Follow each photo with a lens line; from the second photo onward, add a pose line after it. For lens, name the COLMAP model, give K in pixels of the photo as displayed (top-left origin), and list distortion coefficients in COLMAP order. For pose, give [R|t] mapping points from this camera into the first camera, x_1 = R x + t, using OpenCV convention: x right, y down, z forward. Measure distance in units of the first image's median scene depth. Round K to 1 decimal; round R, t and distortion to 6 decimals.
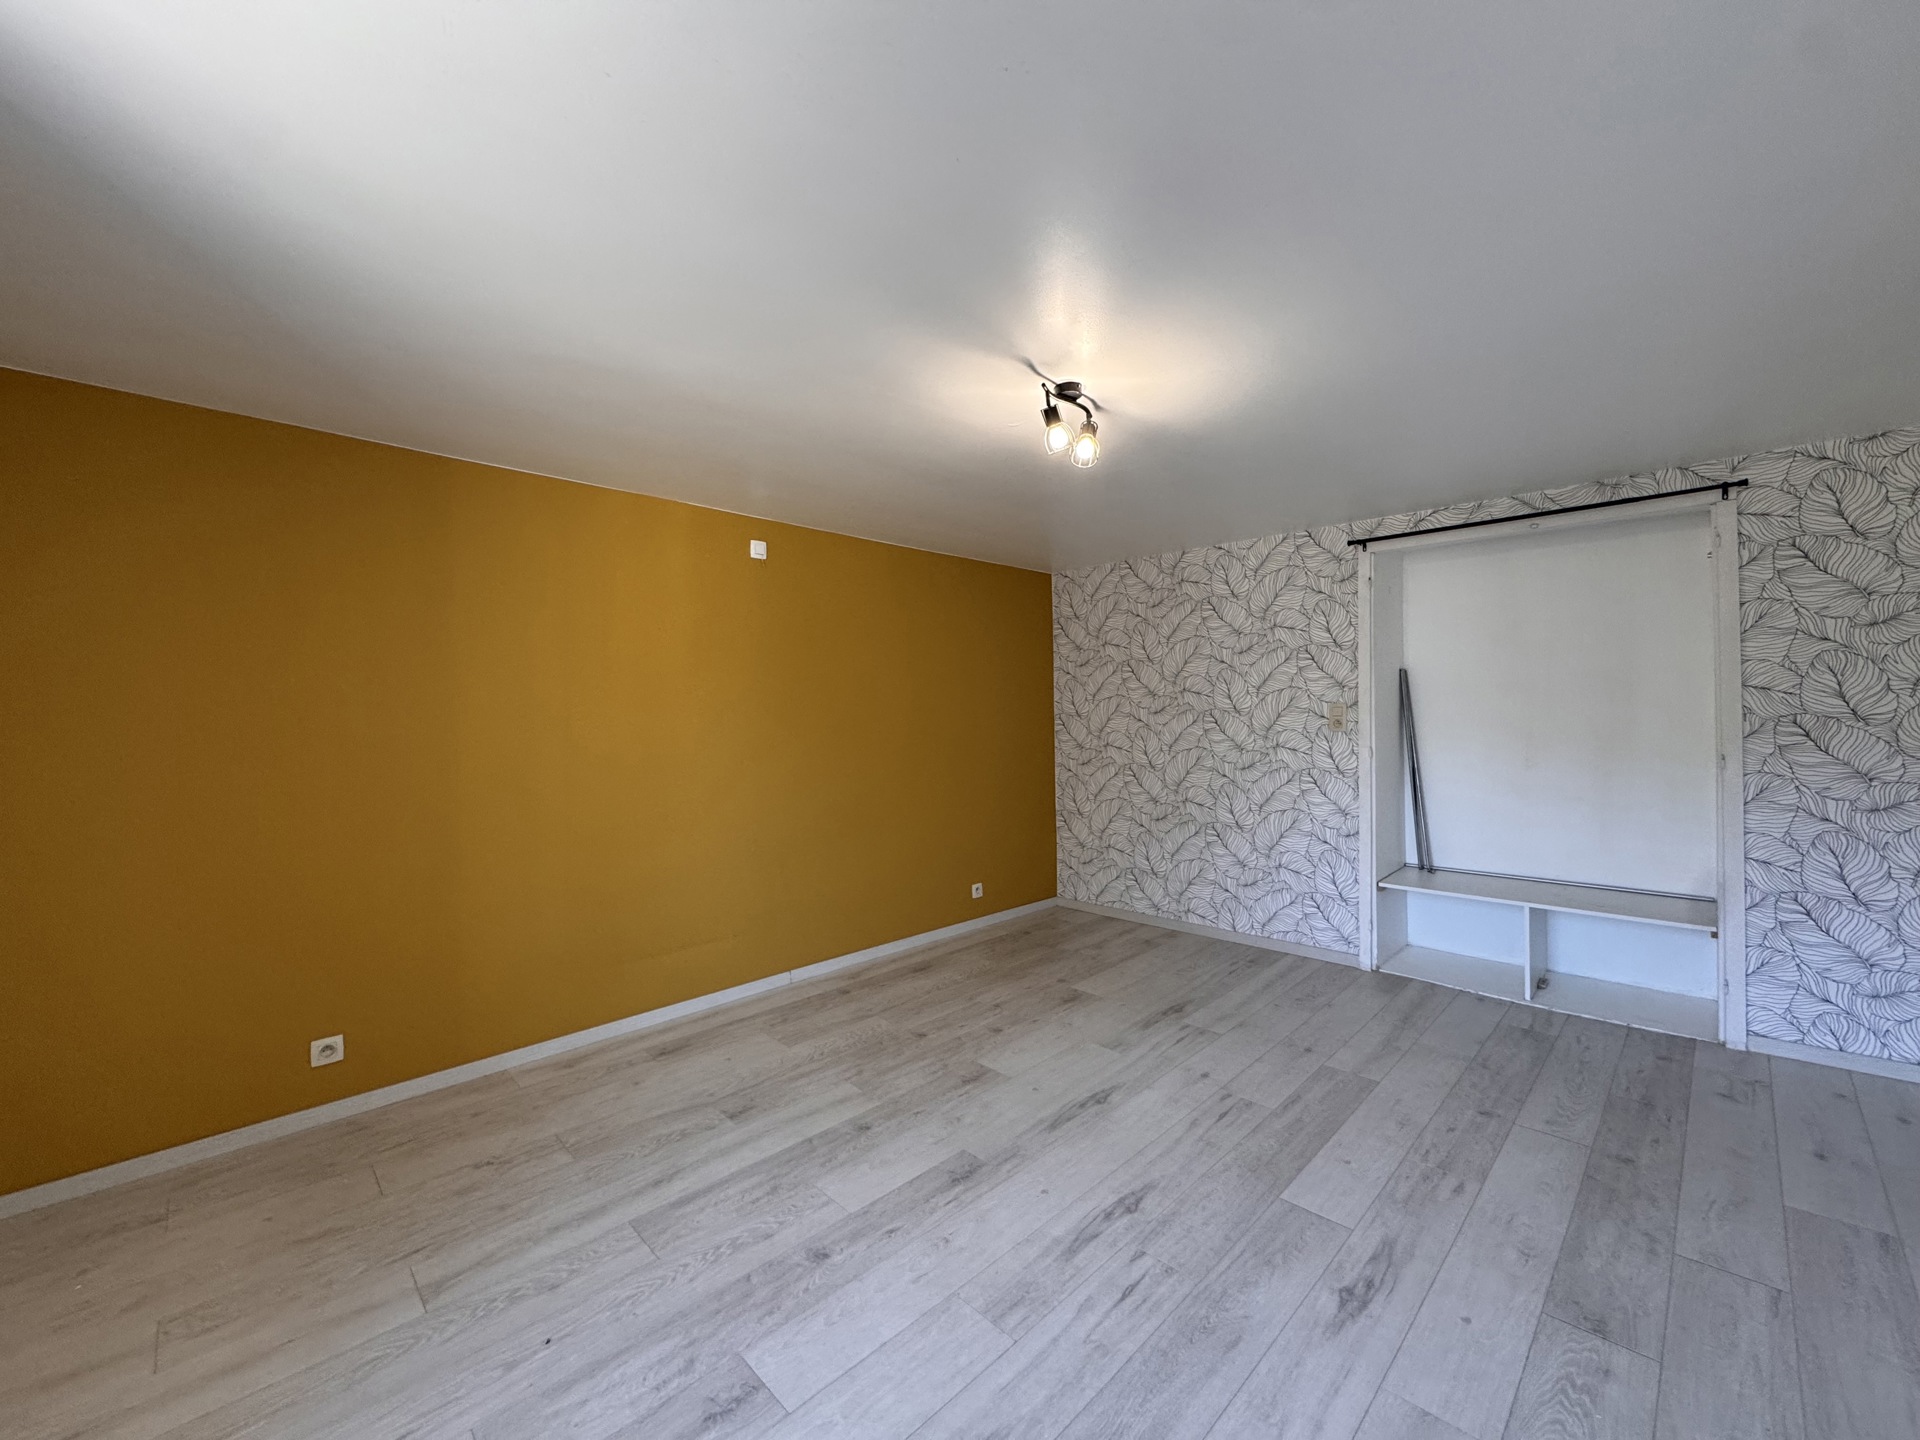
lens RADIAL K [[762.8, 0, 960.3], [0, 762.8, 713.8], [0, 0, 1]] dist [-0.002381, 0.000342]
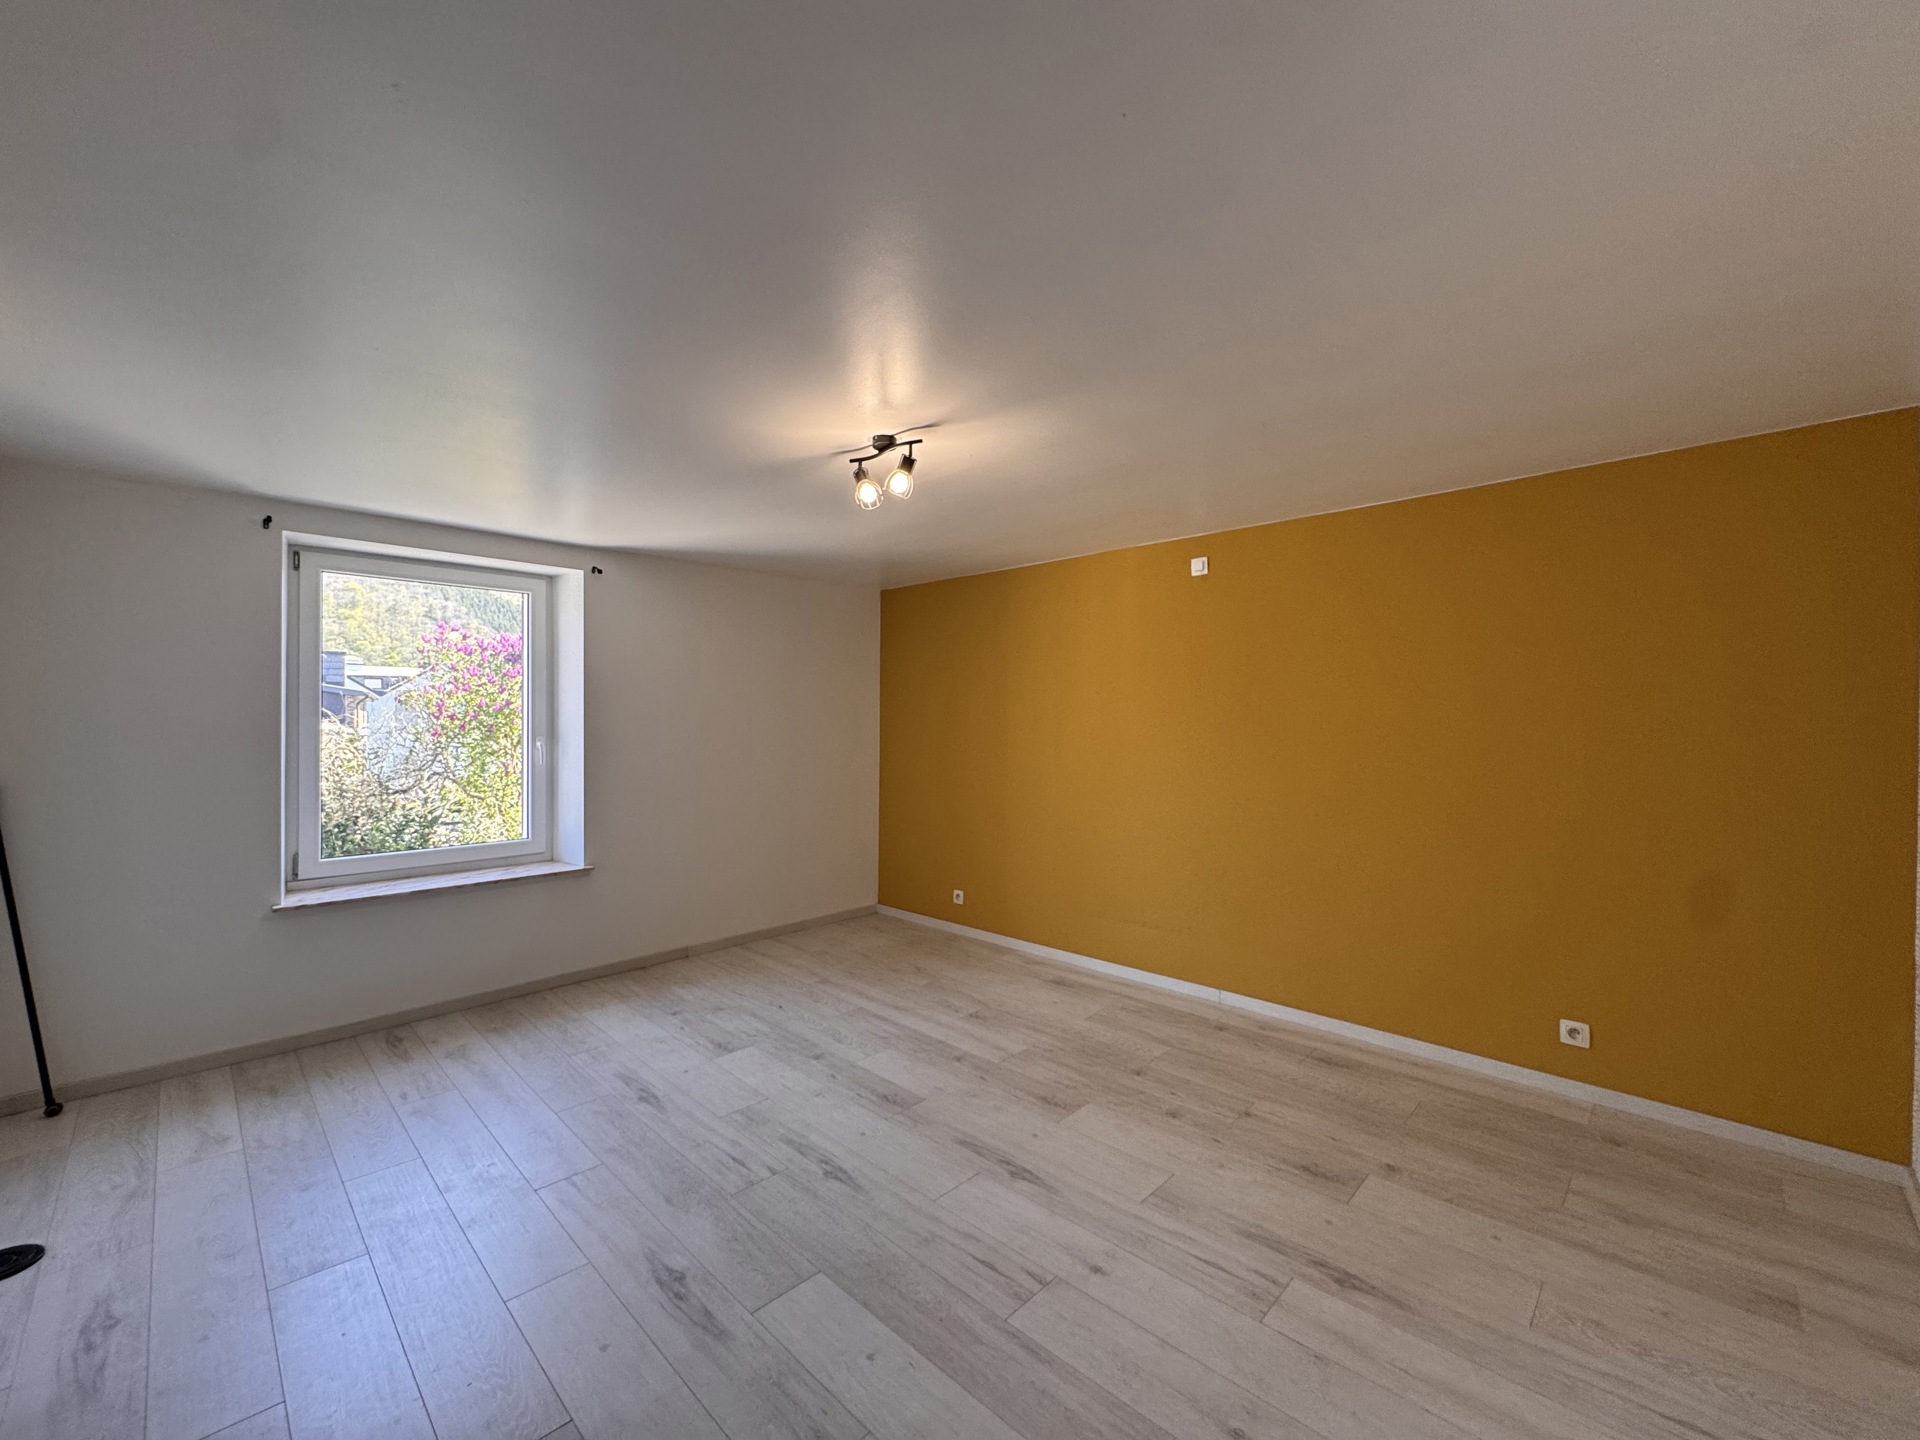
lens RADIAL K [[762.8, 0, 959.4], [0, 762.8, 722.1], [0, 0, 1]] dist [-0.002381, 0.000342]
pose [[0.021801, 0.011217, -0.999699, 1.053765], [-0.000389, 0.999937, 0.011211, -0.024333], [0.999762, 0.000145, 0.021804, 0.913257]]
